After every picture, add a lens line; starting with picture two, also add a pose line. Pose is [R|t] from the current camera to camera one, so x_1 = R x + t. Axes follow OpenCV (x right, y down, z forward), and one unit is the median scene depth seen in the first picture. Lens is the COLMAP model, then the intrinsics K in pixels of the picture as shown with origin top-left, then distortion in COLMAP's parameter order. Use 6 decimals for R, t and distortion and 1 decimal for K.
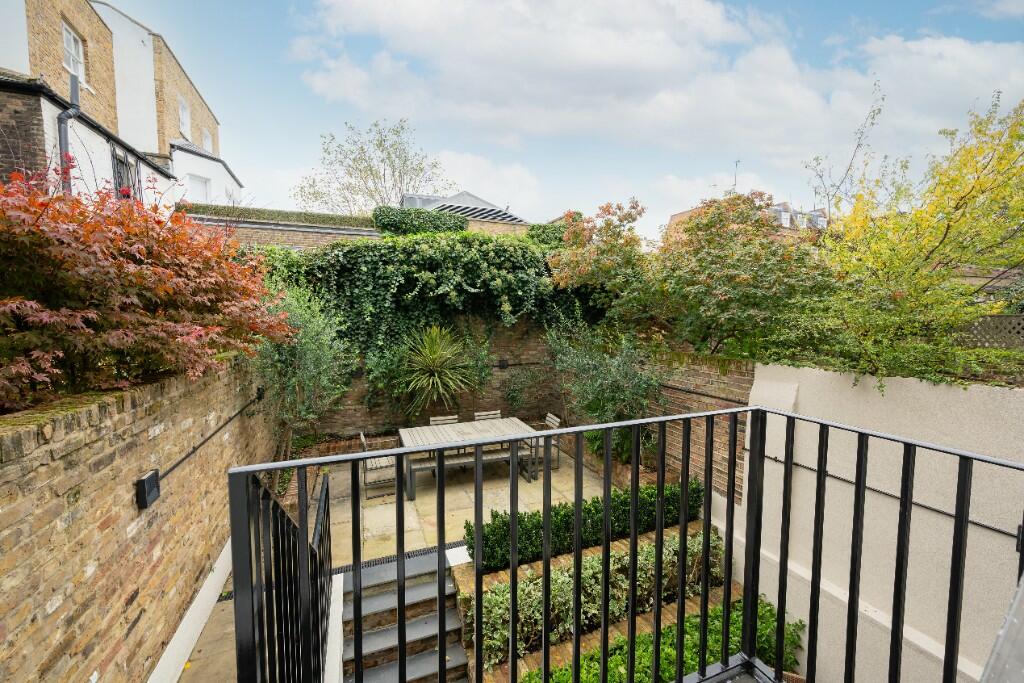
lens RADIAL K [[398.6, 0, 512.0], [0, 398.6, 342.4], [0, 0, 1]] dist [-0.000761, -0.000059]
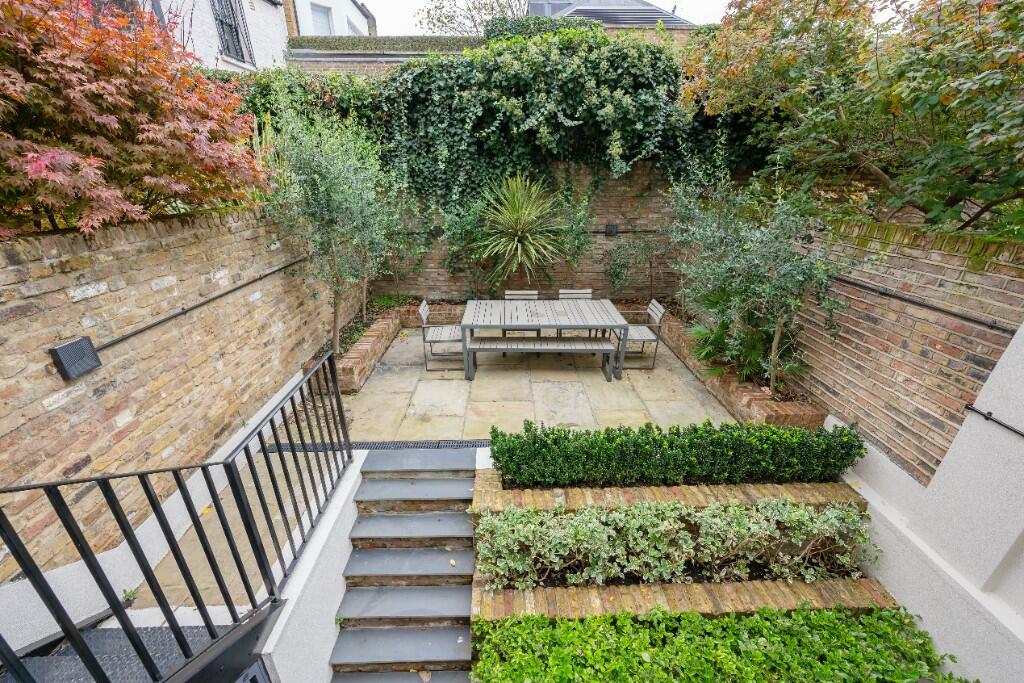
lens RADIAL K [[398.6, 0, 512.0], [0, 398.6, 342.4], [0, 0, 1]] dist [-0.000761, -0.000059]
pose [[0.937849, 0.138540, -0.318193, 0.091280], [-0.025850, 0.942204, 0.334042, 0.006216], [0.346081, -0.305056, 0.887225, 0.195741]]
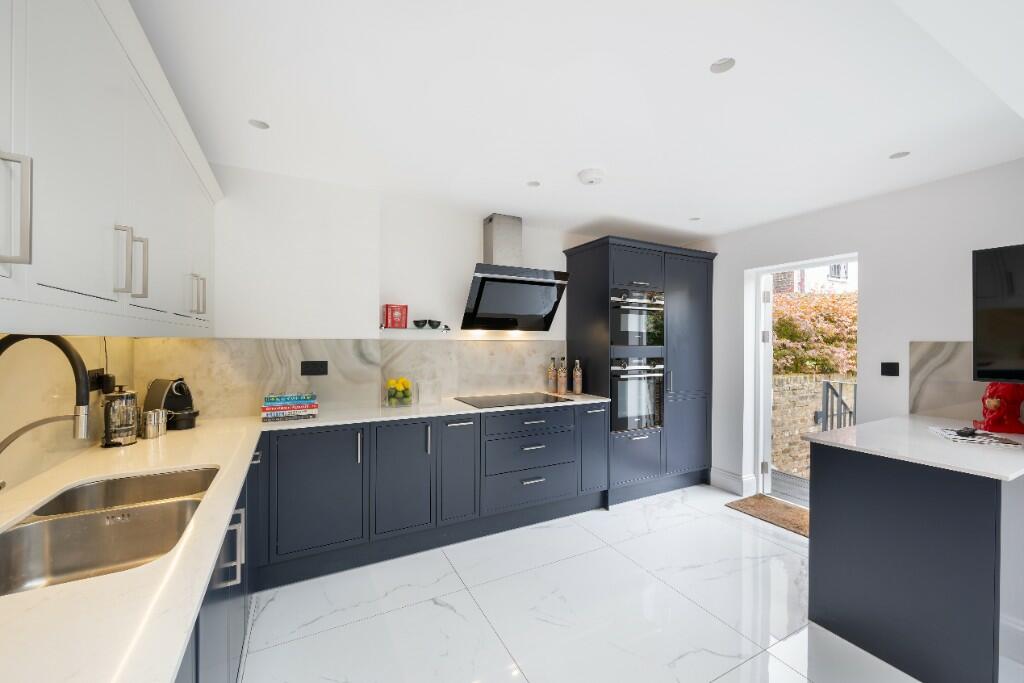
lens RADIAL K [[398.6, 0, 512.0], [0, 398.6, 342.4], [0, 0, 1]] dist [-0.000761, -0.000059]
pose [[0.107610, 0.003650, -0.994187, 0.436380], [-0.070919, 0.997474, -0.004014, 0.021805], [0.991661, 0.070939, 0.107597, -0.386440]]
